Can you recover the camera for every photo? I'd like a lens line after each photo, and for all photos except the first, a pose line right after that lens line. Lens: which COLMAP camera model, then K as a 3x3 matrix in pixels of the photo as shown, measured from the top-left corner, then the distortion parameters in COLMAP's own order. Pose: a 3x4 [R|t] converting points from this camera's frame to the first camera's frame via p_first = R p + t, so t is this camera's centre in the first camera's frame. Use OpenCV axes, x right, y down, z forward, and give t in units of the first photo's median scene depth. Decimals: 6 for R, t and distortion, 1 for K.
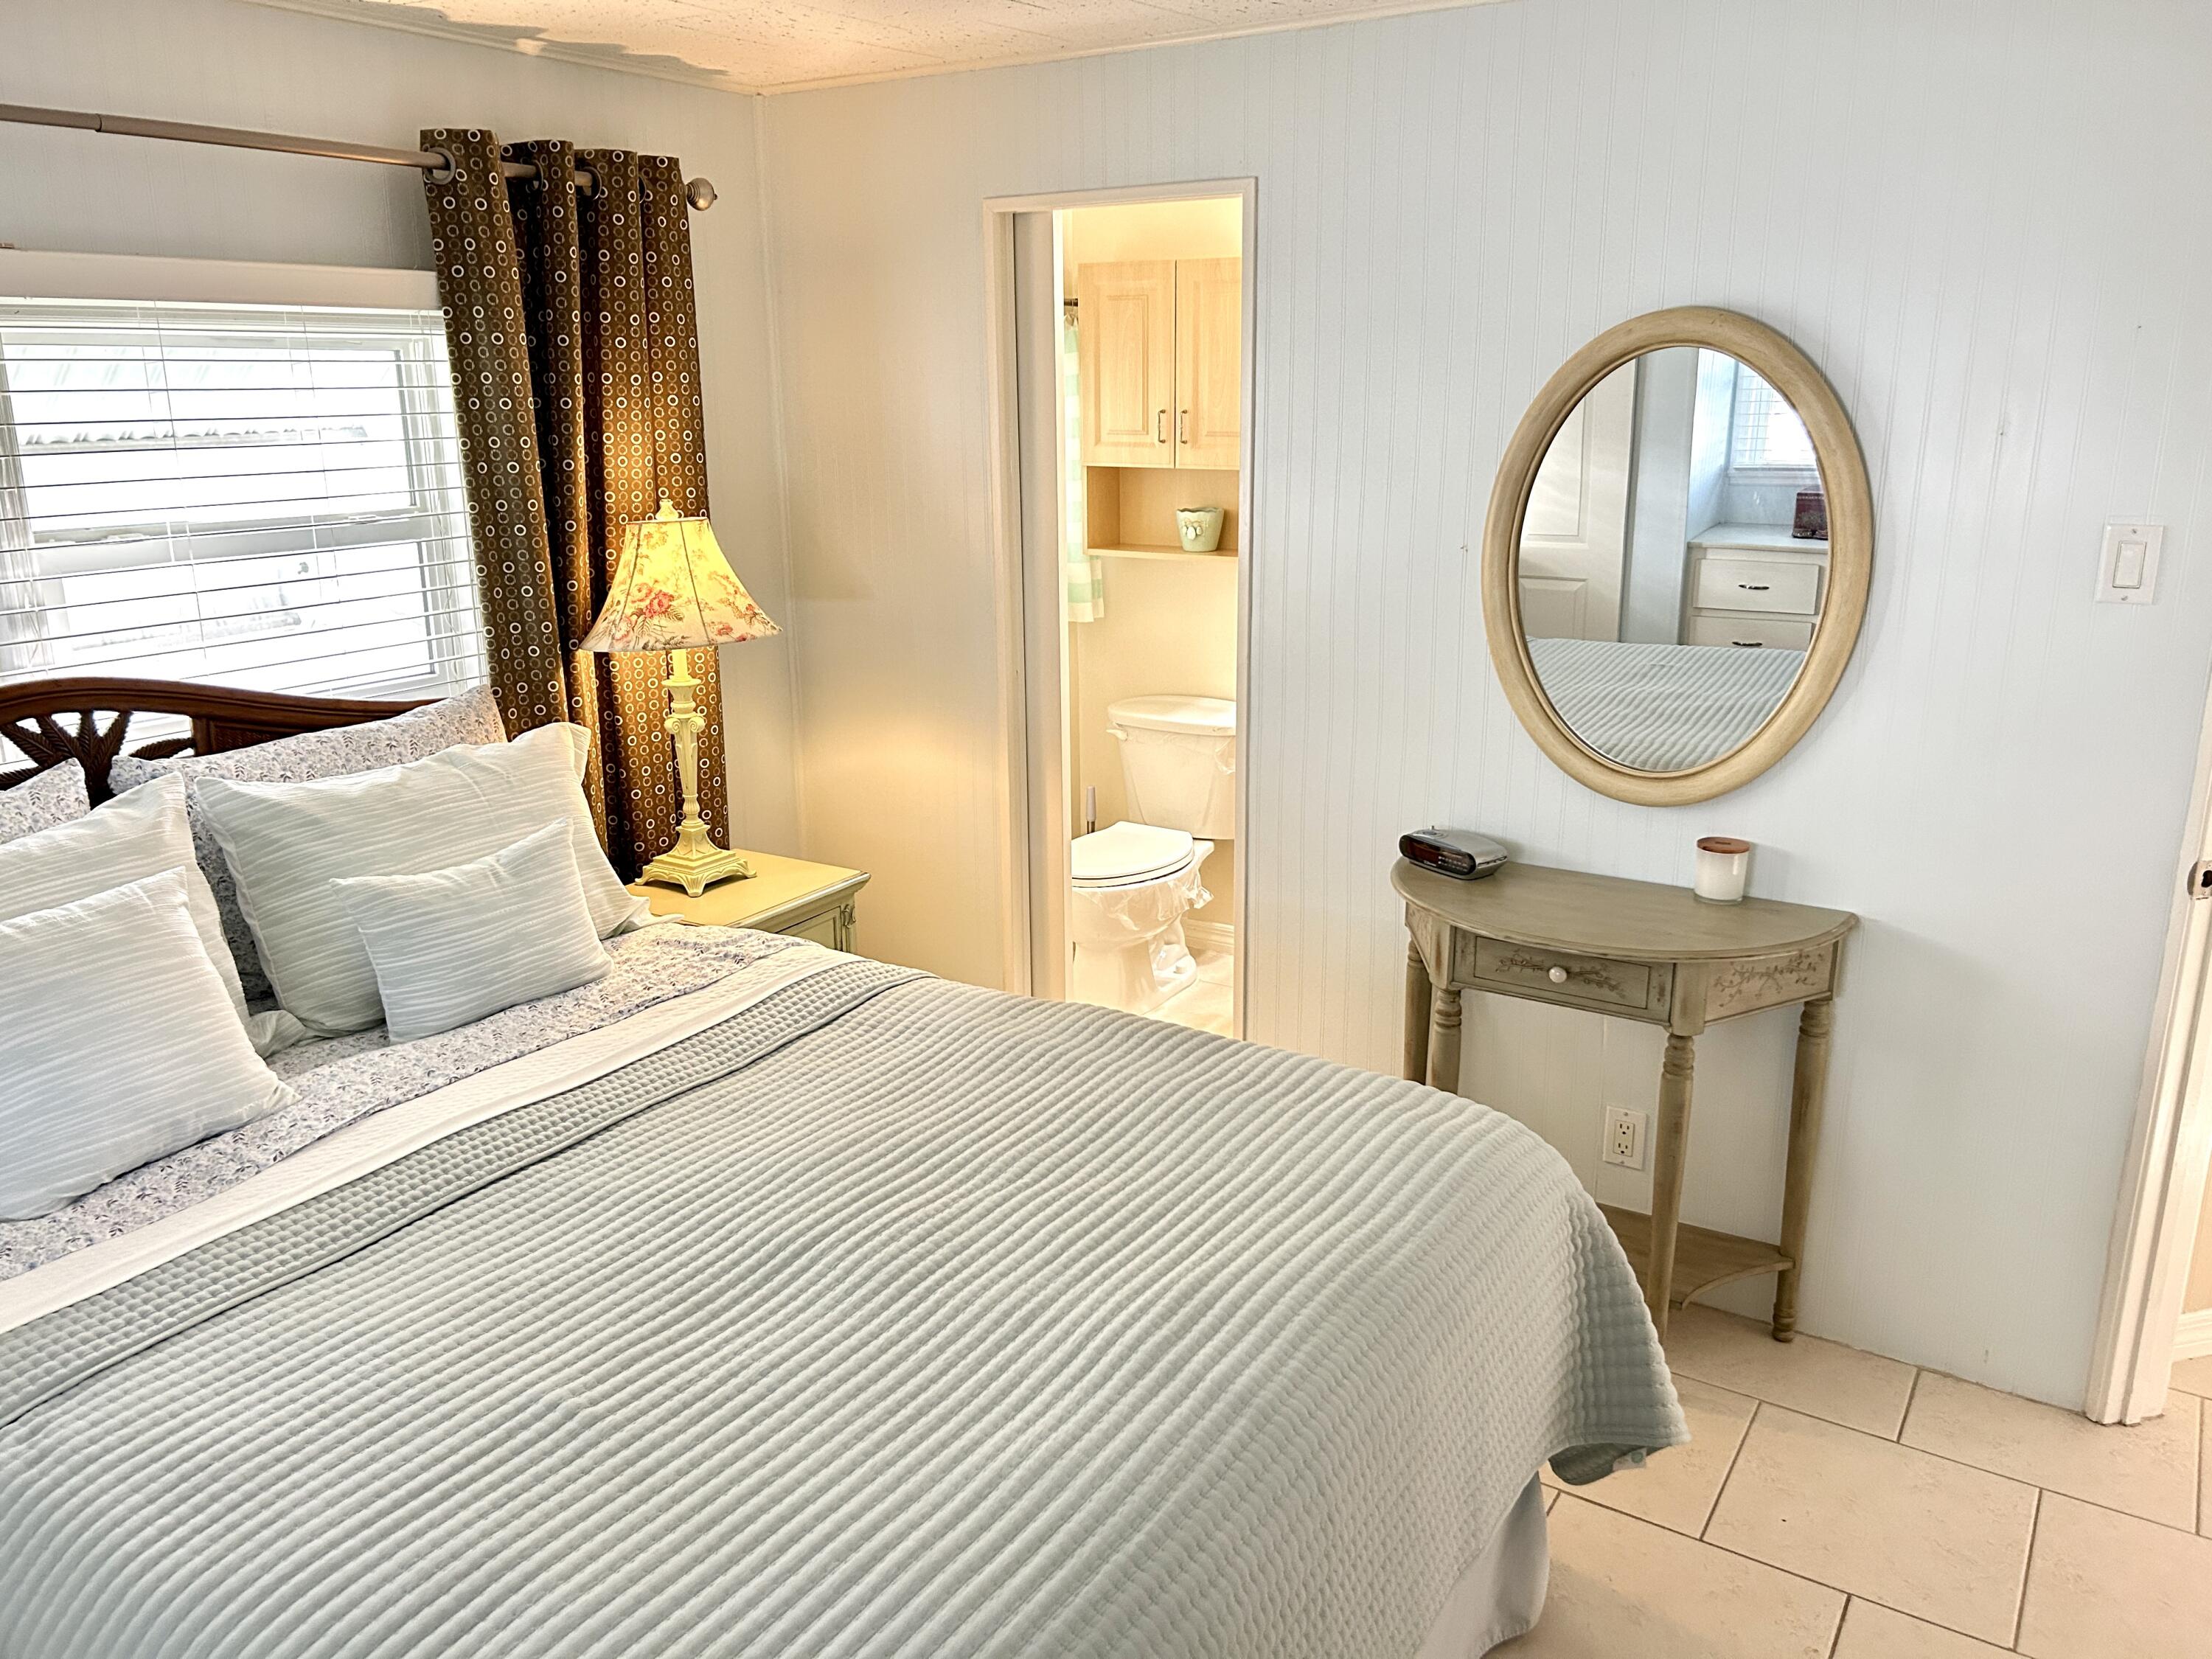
lens RADIAL K [[1639.3, 0, 1106.0], [0, 1639.3, 829.5], [0, 0, 1]] dist [0.002741, -0.000269]
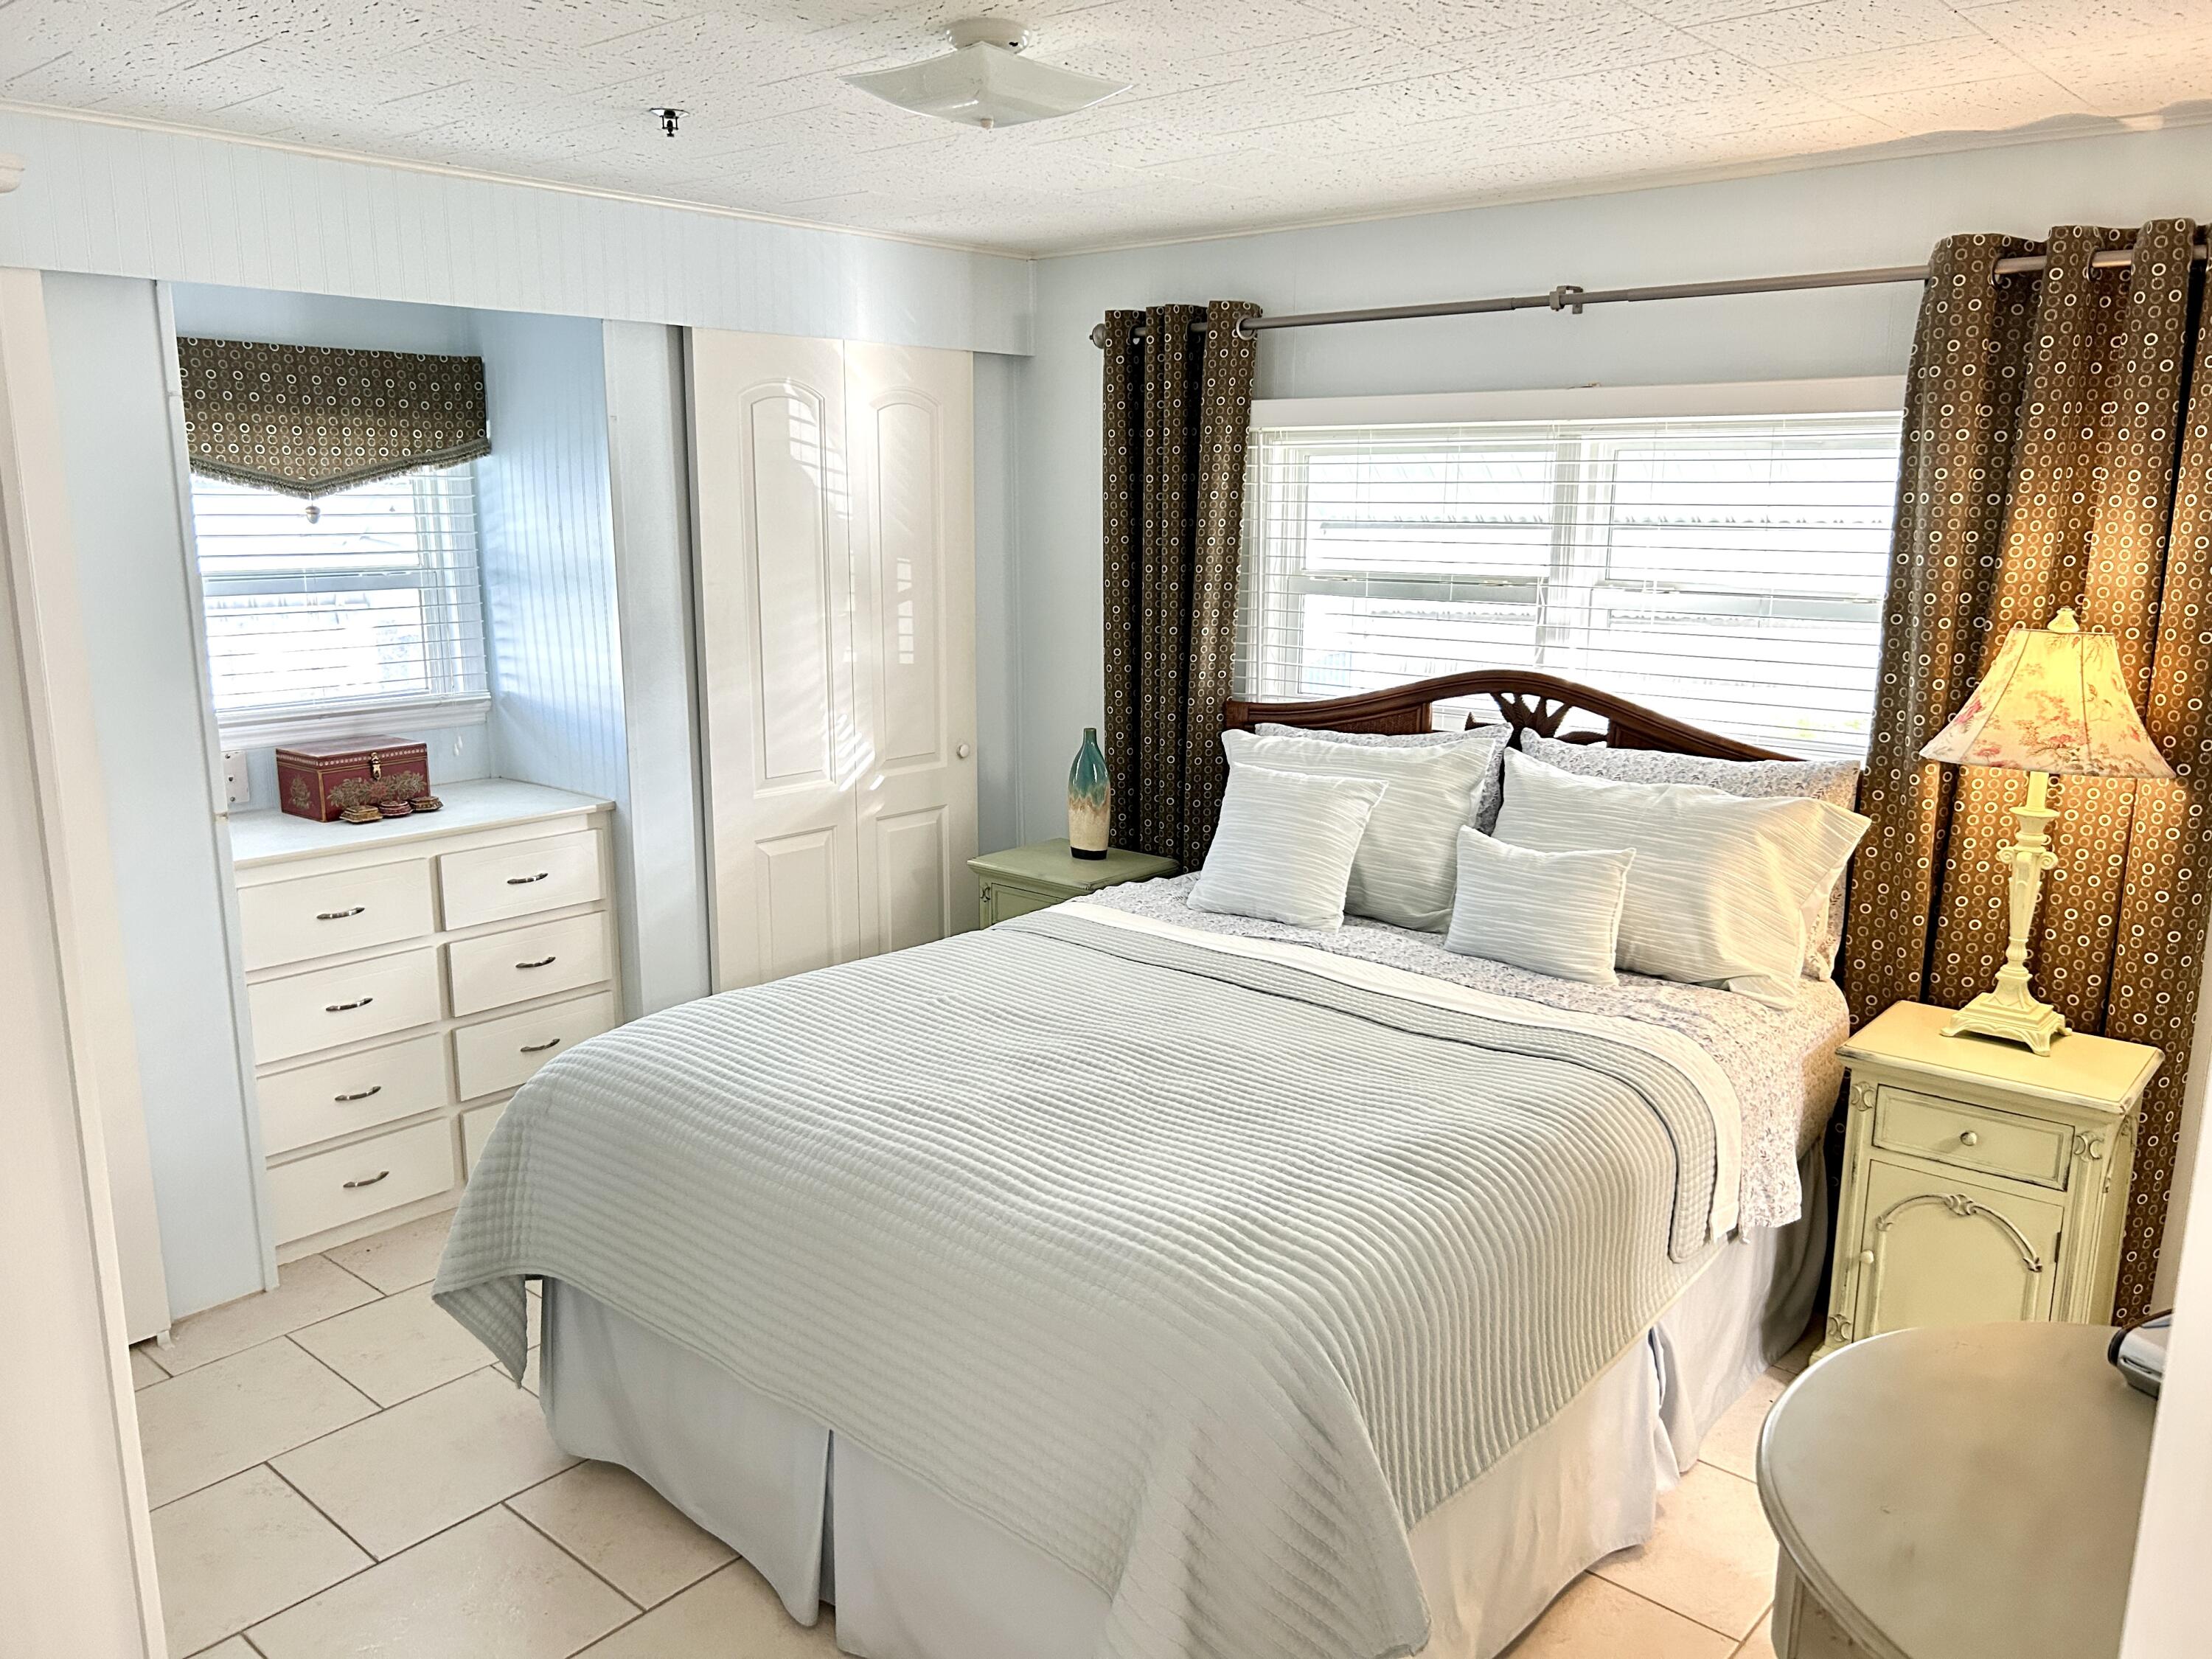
lens RADIAL K [[1639.3, 0, 1106.0], [0, 1639.3, 829.5], [0, 0, 1]] dist [0.002741, -0.000269]
pose [[-0.152105, 0.201998, -0.967502, 0.838464], [-0.267475, 0.933952, 0.237044, -0.194501], [0.951484, 0.294839, -0.088029, 0.749490]]
